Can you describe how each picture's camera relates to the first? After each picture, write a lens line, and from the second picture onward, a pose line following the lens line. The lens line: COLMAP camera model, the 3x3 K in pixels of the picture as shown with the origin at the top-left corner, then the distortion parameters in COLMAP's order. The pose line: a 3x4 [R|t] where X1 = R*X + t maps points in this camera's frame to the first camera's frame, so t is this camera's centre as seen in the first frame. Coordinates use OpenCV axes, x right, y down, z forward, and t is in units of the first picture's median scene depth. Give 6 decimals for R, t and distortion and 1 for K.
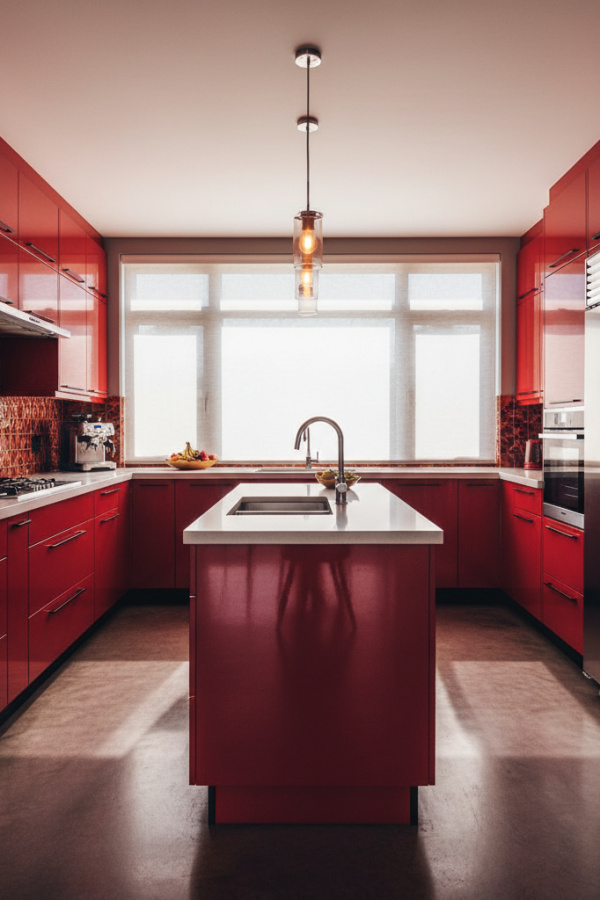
lens RADIAL K [[1437.5, 0, 300.0], [0, 1437.5, 450.0], [0, 0, 1]] dist [0.000495, -0.001020]
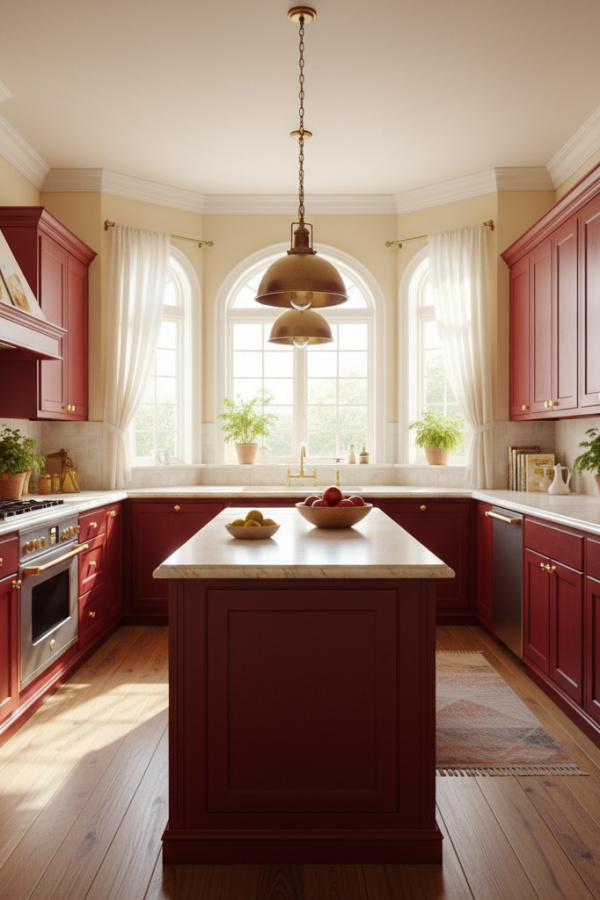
lens RADIAL K [[1143.4, 0, 300.0], [0, 1143.4, 450.0], [0, 0, 1]] dist [0.000004, 0.000092]
pose [[0.999975, 0.001765, 0.006856, 0.000642], [-0.001666, 0.999894, -0.014439, -0.004145], [-0.006881, 0.014427, 0.999872, 0.264530]]
